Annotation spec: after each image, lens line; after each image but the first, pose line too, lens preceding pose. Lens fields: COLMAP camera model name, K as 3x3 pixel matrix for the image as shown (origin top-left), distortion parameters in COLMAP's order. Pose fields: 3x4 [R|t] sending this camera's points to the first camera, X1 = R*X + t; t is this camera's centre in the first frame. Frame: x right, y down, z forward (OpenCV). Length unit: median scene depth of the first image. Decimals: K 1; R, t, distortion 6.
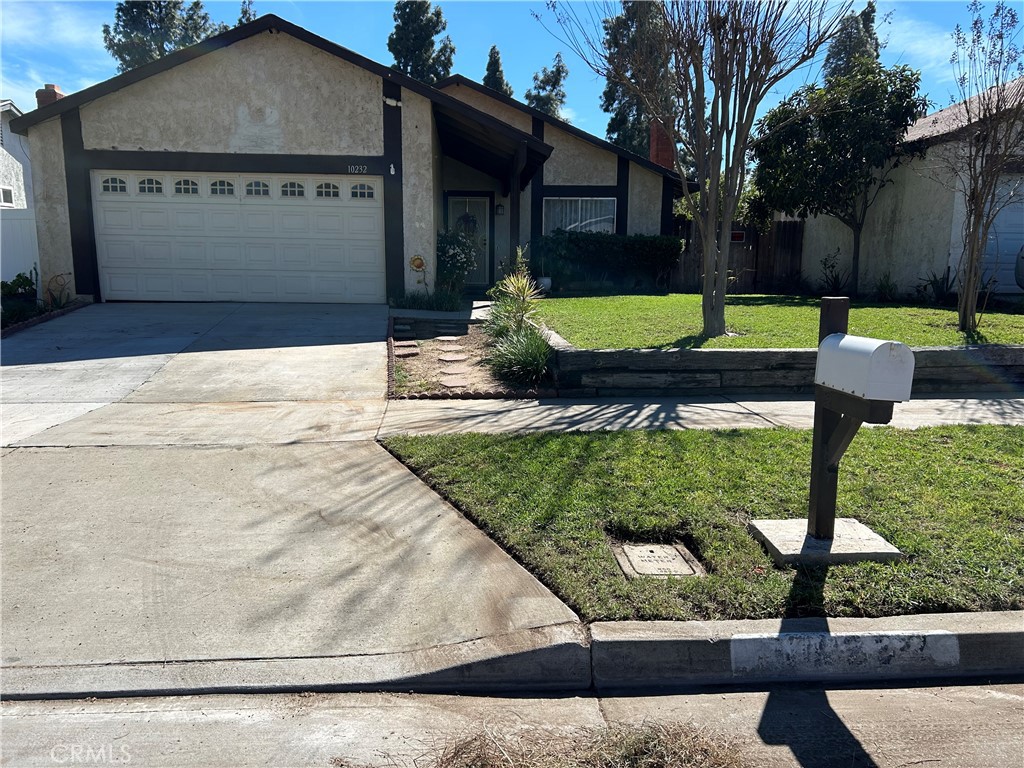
lens RADIAL K [[759.6, 0, 518.4], [0, 759.6, 390.3], [0, 0, 1]] dist [0.046799, -0.022121]
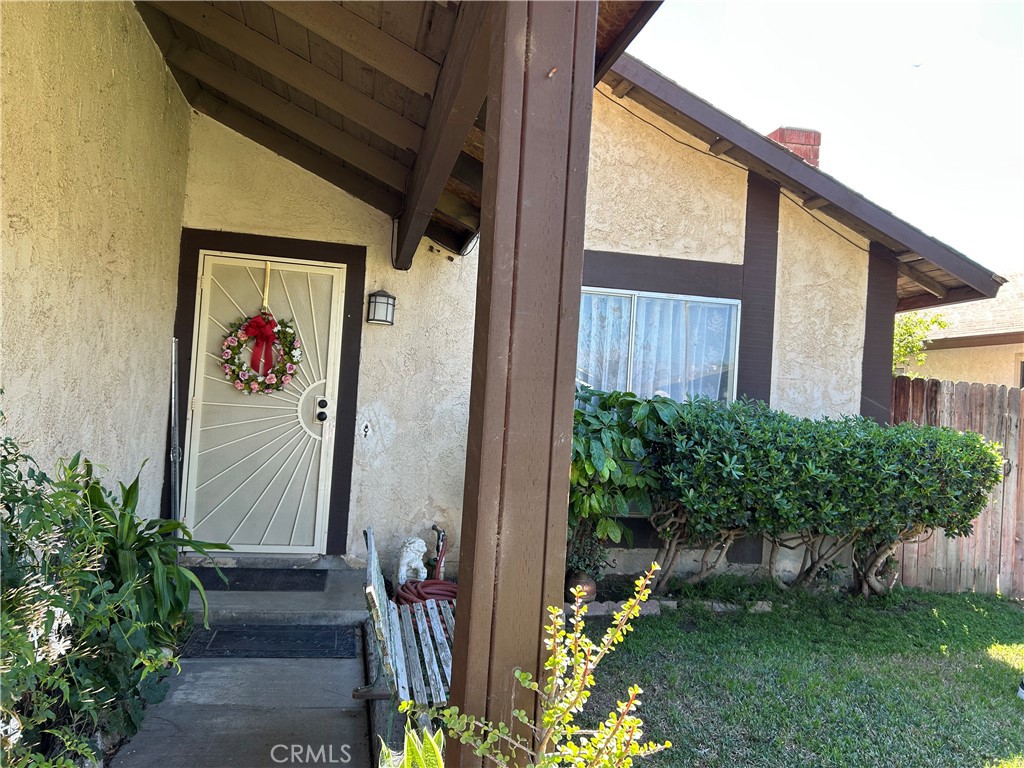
lens RADIAL K [[759.6, 0, 515.4], [0, 759.6, 387.2], [0, 0, 1]] dist [0.046799, -0.022121]
pose [[0.984456, 0.058358, 0.165653, -0.029462], [-0.027410, 0.982676, -0.183294, -0.223209], [-0.173480, 0.175904, 0.969001, 1.031933]]
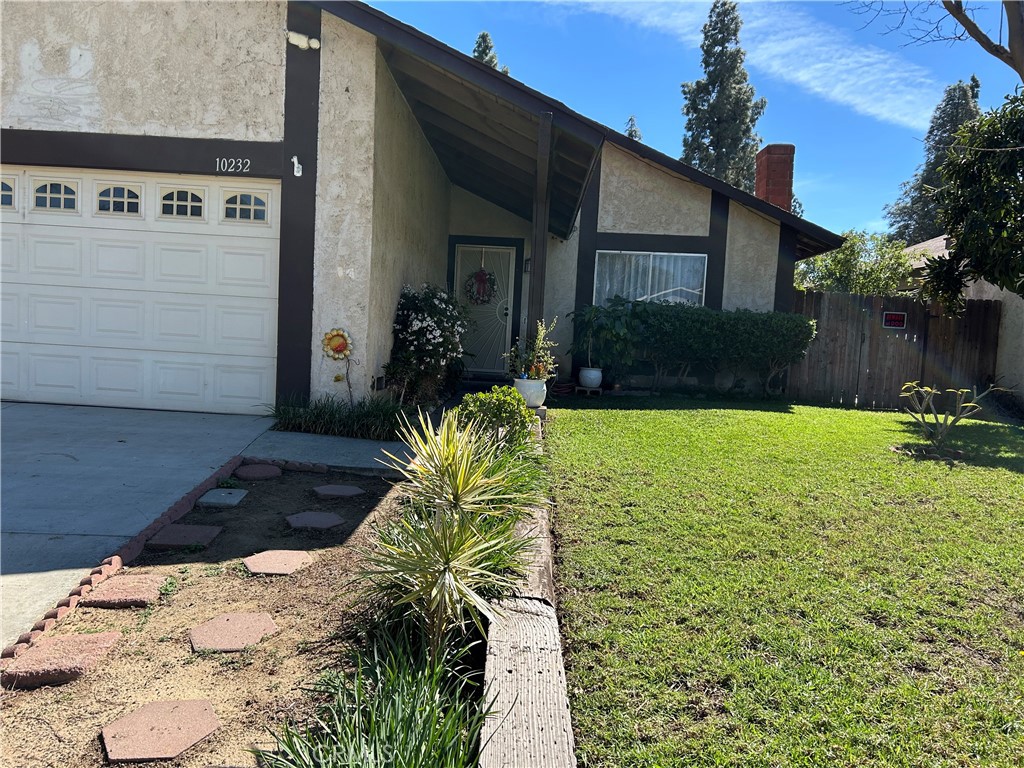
lens RADIAL K [[759.6, 0, 509.1], [0, 759.6, 384.5], [0, 0, 1]] dist [0.046799, -0.022121]
pose [[0.994372, 0.050051, -0.093377, 0.036084], [-0.059029, 0.993629, -0.096004, -0.096548], [0.087977, 0.100976, 0.990991, 0.496282]]
